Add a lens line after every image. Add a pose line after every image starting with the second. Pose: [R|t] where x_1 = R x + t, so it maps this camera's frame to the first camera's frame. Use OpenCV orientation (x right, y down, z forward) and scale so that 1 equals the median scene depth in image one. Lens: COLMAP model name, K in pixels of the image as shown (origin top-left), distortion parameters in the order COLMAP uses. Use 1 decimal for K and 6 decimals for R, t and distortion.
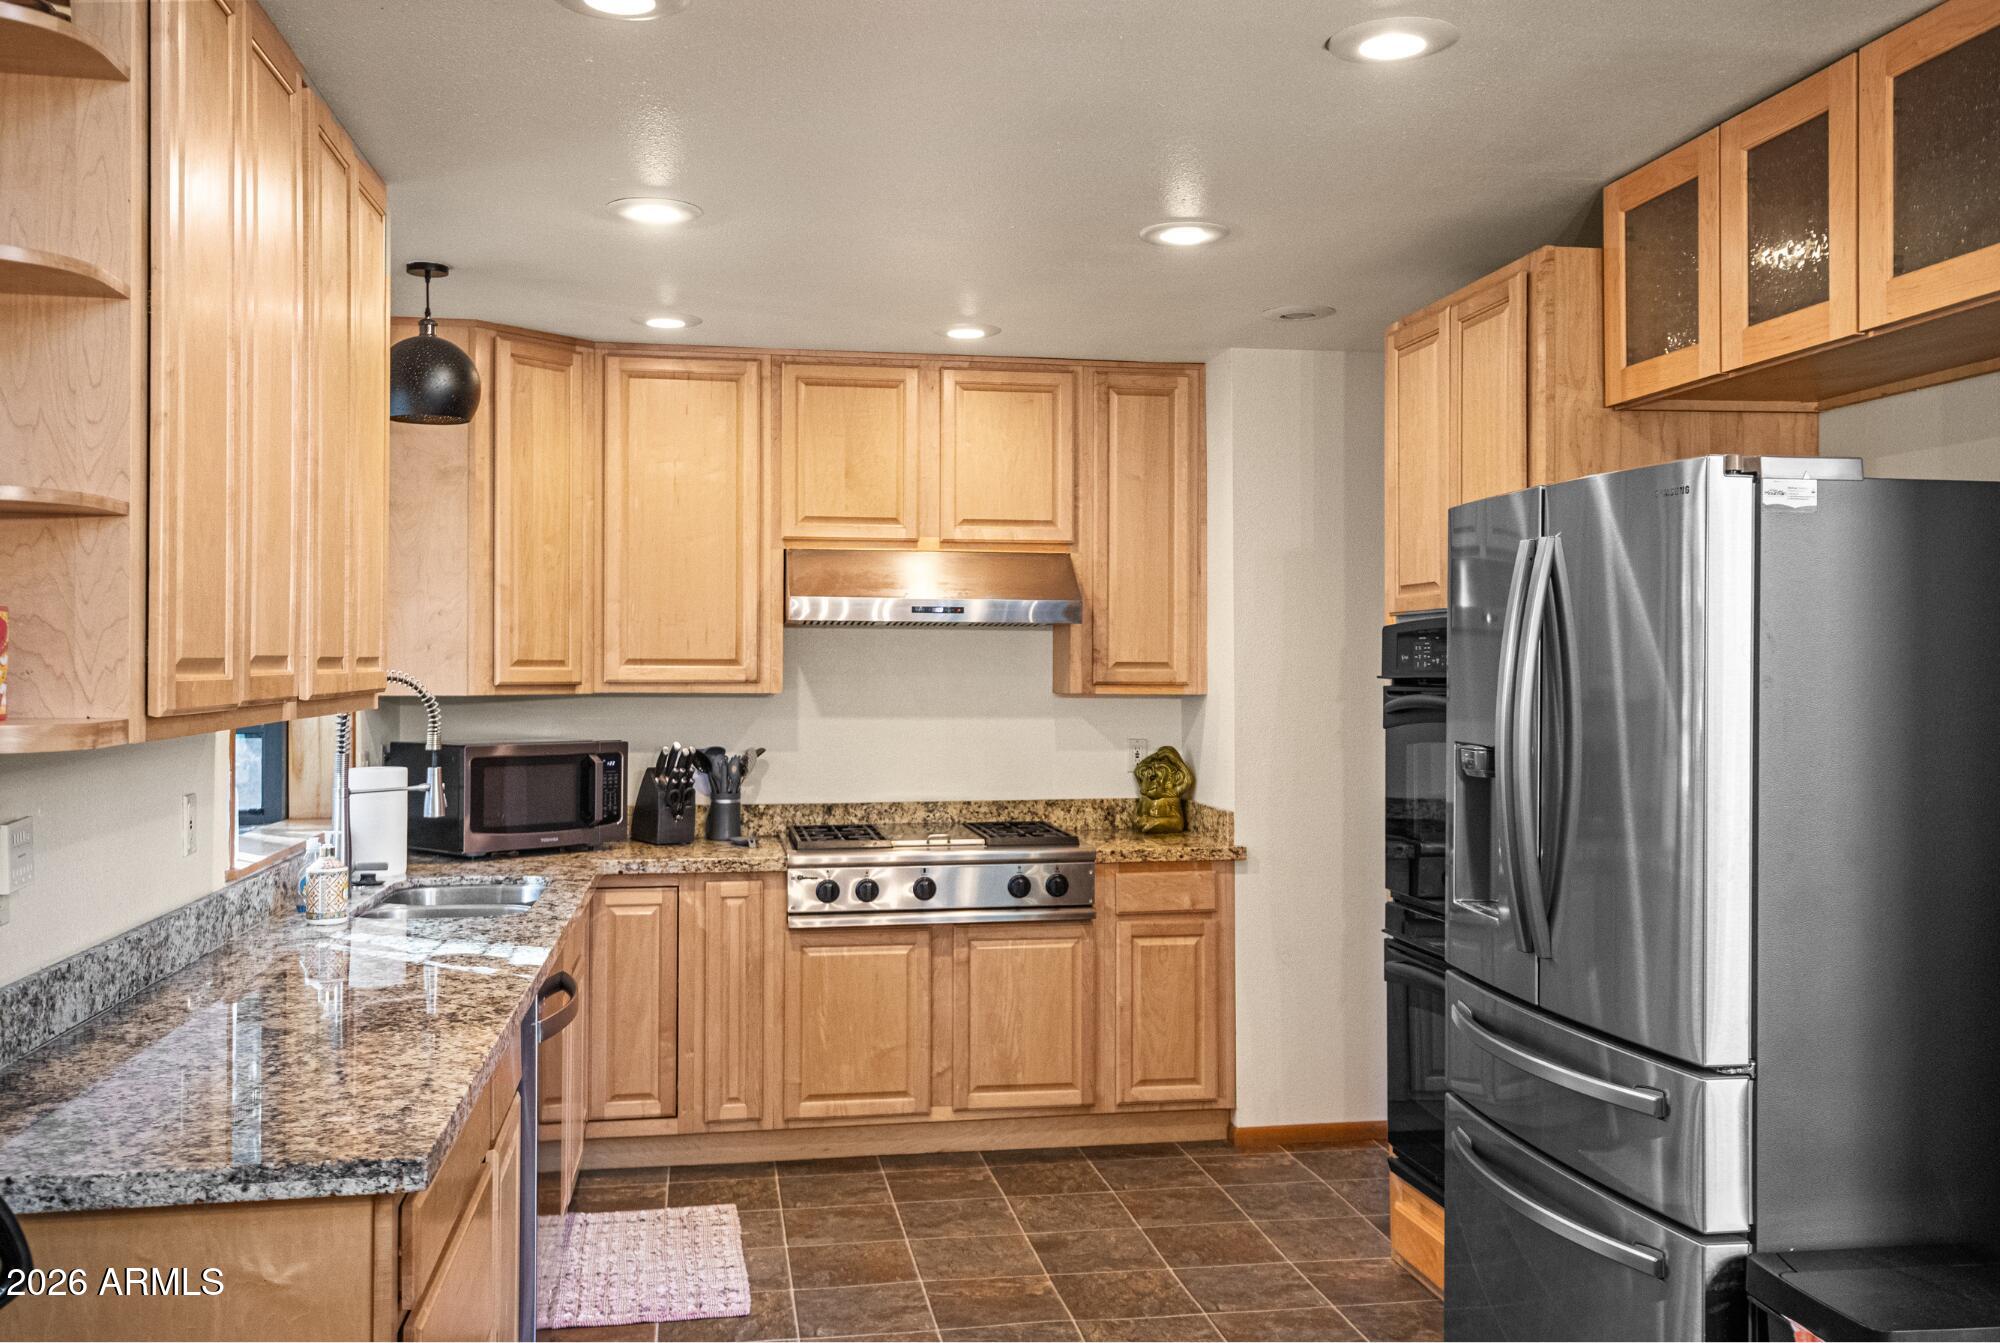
lens RADIAL K [[1738.1, 0, 1000.0], [0, 1738.1, 671.5], [0, 0, 1]] dist [0.039897, 0.000624]
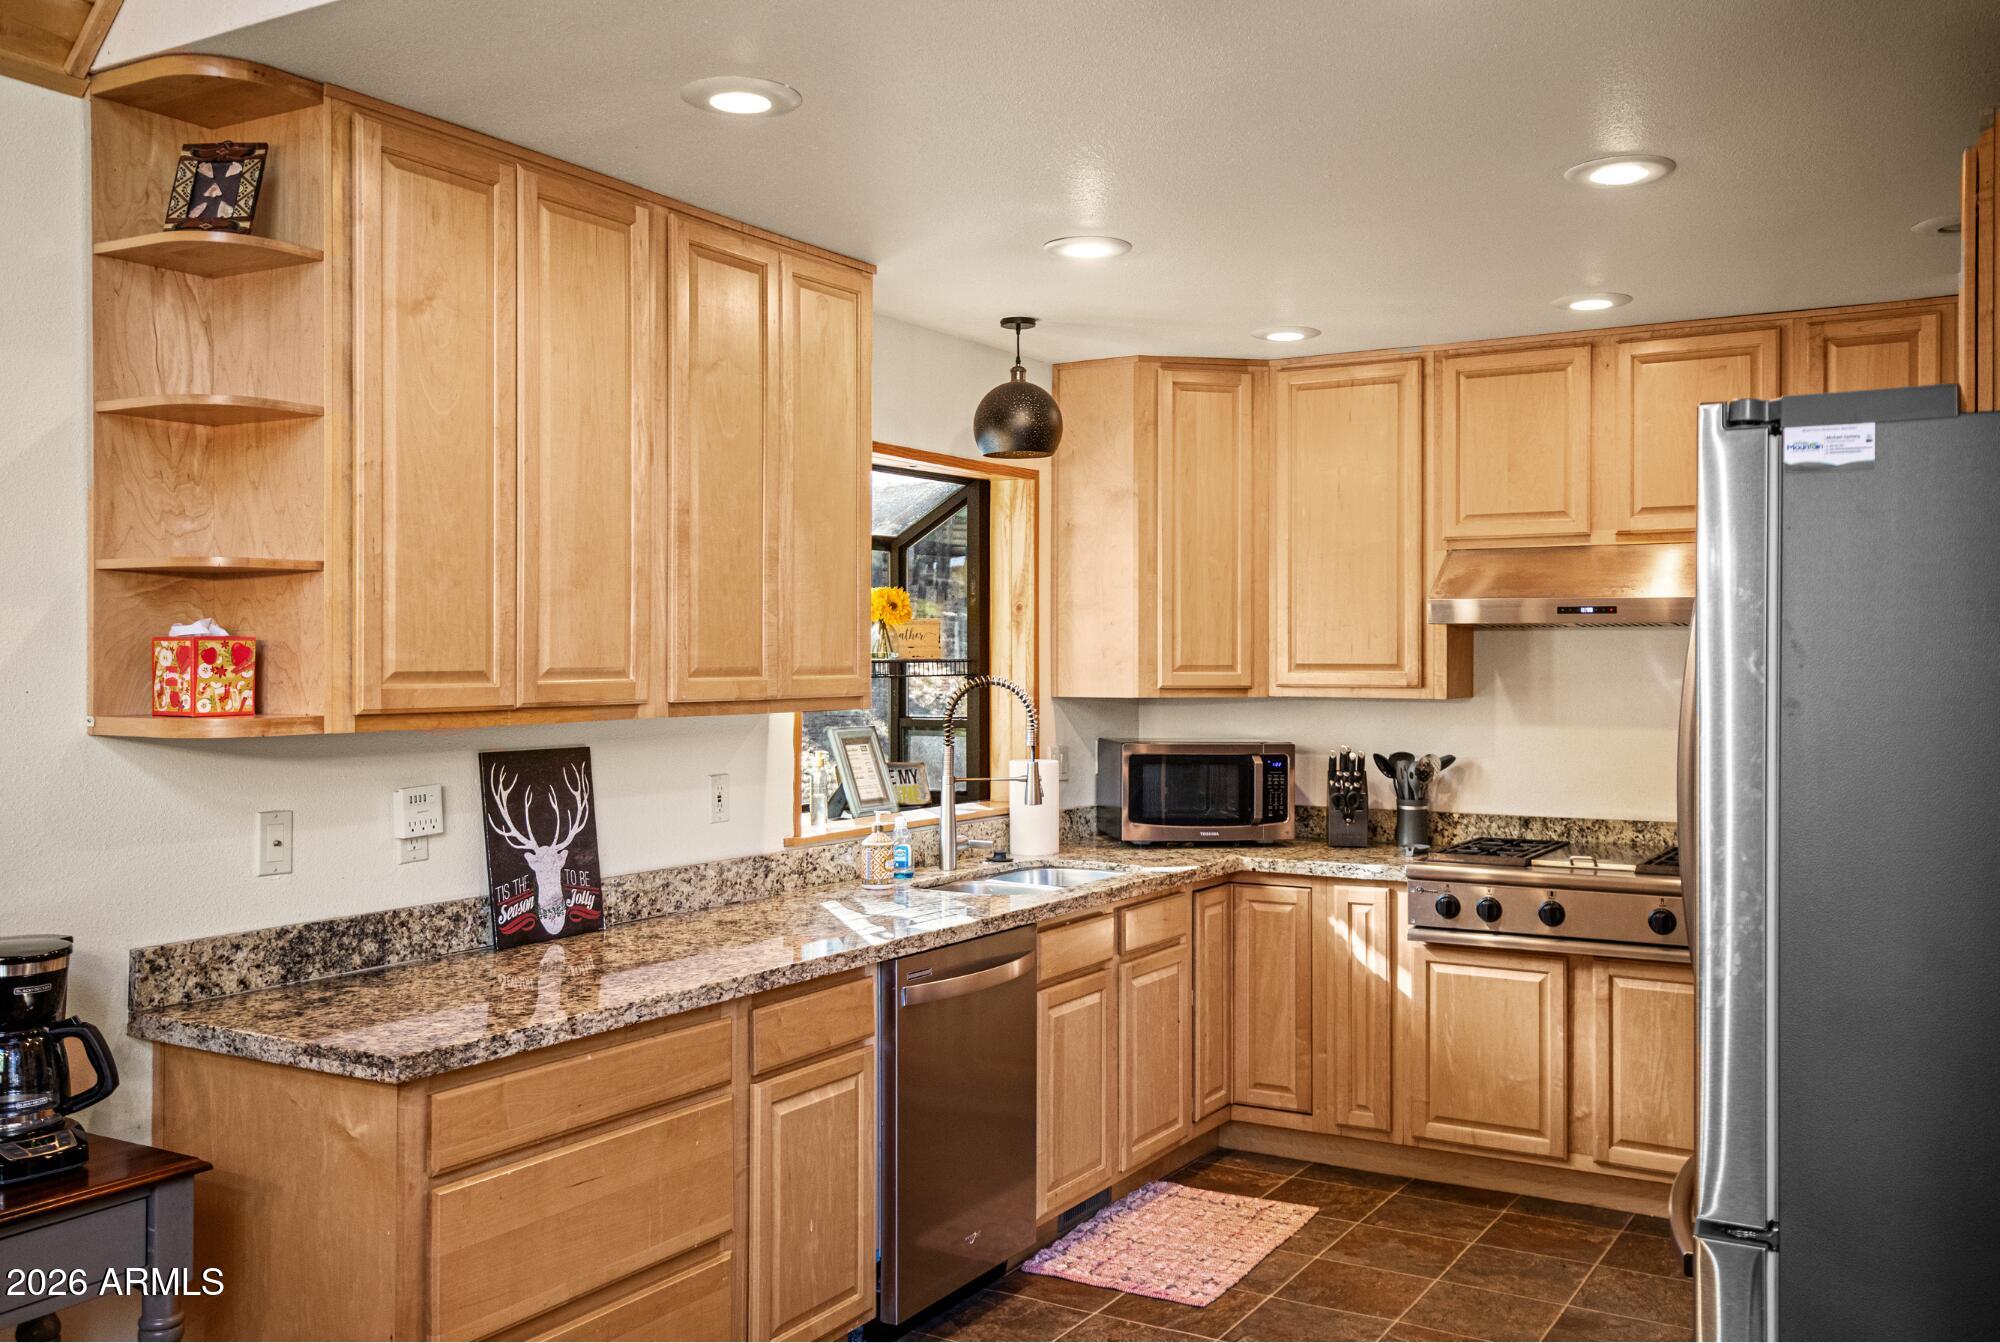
lens RADIAL K [[1711.3, 0, 1011.5], [0, 1711.3, 661.7], [0, 0, 1]] dist [0.030912, 0.003106]
pose [[0.768309, -0.001279, -0.640078, 0.321173], [-0.001376, 0.999992, -0.003650, -0.004735], [0.640077, 0.003685, 0.768302, 0.118854]]
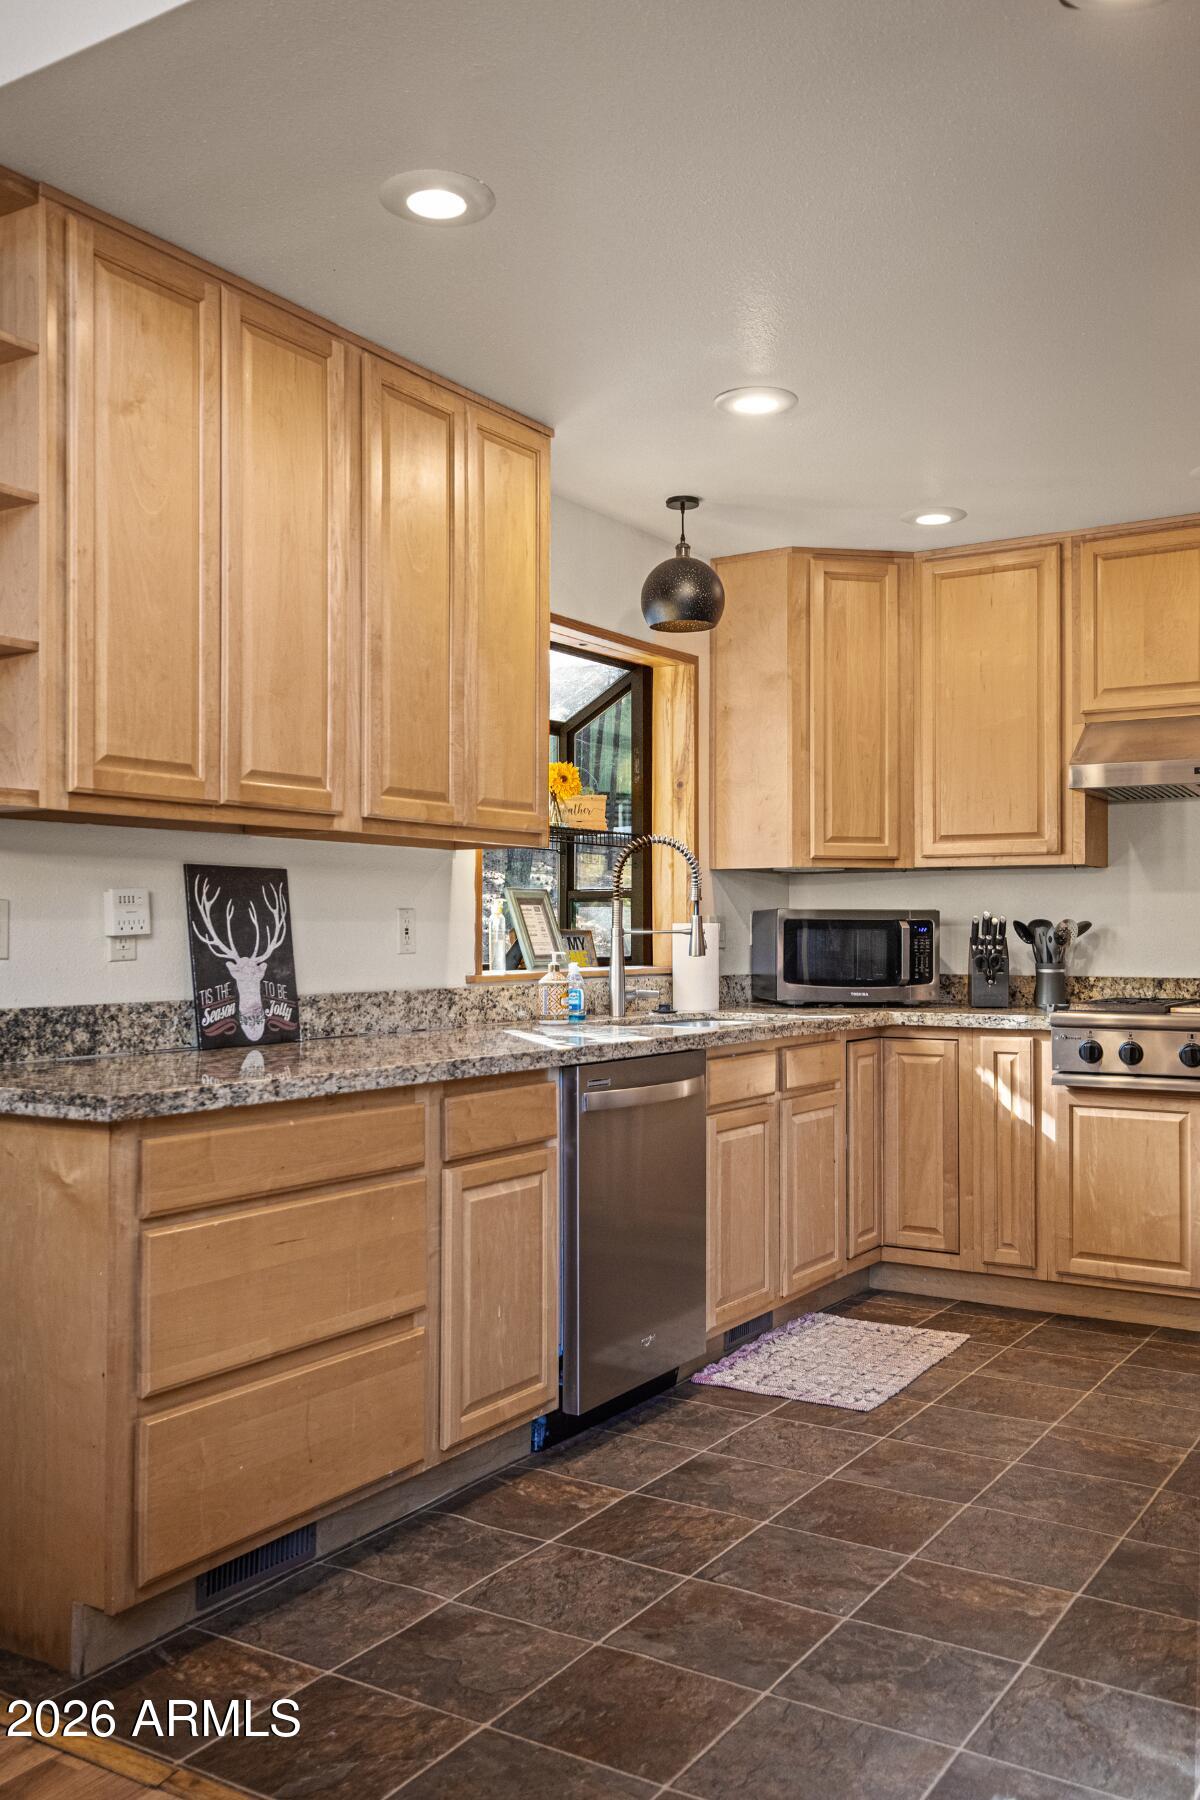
lens RADIAL K [[1534.9, 0, 608.4], [0, 1534.9, 912.3], [0, 0, 1]] dist [0.031673, 0.005372]
pose [[0.751832, -0.009631, -0.659284, 0.281113], [-0.000703, 0.999881, -0.015408, 0.059120], [0.659354, 0.012048, 0.751736, 0.140087]]
